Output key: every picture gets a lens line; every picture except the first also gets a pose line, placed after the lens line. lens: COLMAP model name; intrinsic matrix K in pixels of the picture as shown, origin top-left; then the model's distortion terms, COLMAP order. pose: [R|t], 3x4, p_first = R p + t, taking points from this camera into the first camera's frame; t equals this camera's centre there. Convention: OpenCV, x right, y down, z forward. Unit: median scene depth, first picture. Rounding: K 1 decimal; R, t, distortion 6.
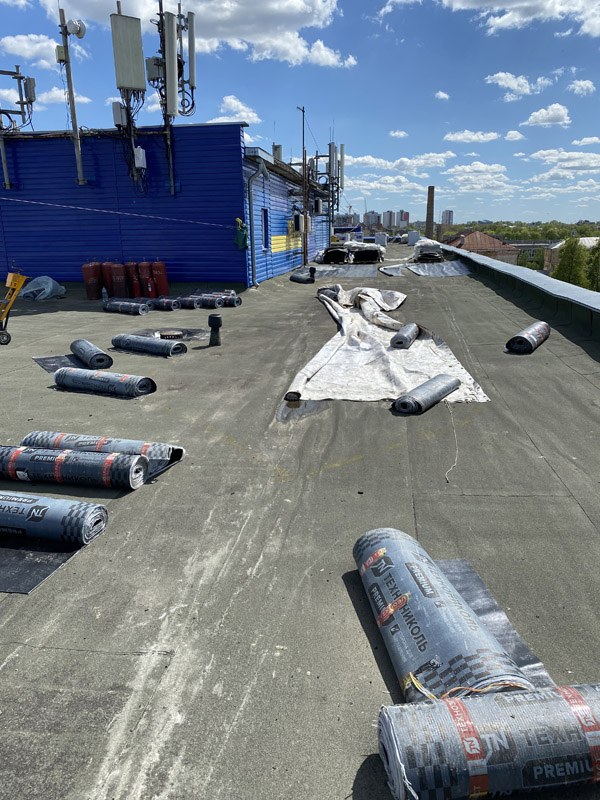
lens RADIAL K [[602.6, 0, 300.0], [0, 602.6, 400.0], [0, 0, 1]] dist [0.001702, -0.000041]
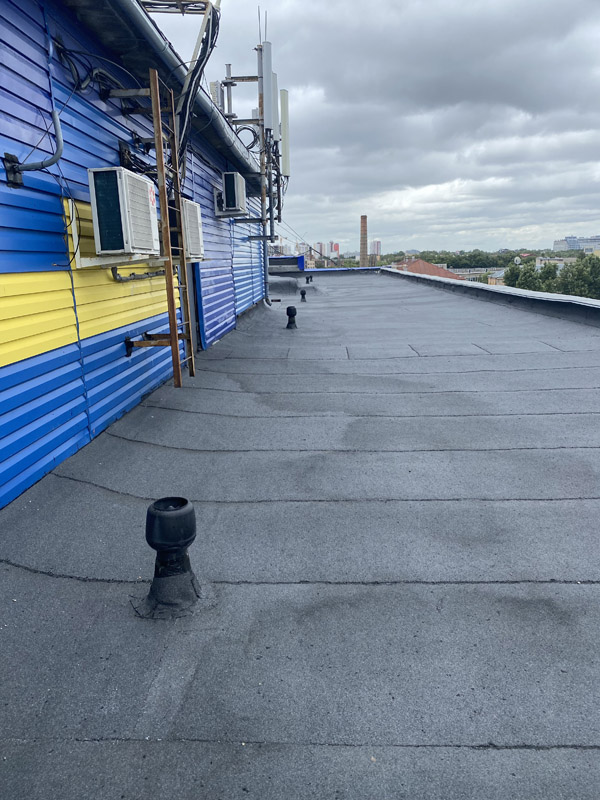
lens RADIAL K [[601.1, 0, 303.3], [0, 601.1, 369.8], [0, 0, 1]] dist [-0.002372, -0.004257]
pose [[0.993426, -0.033083, 0.109592, 0.025710], [0.043464, 0.994649, -0.093727, -0.160051], [-0.105904, 0.097874, 0.989548, 0.581767]]
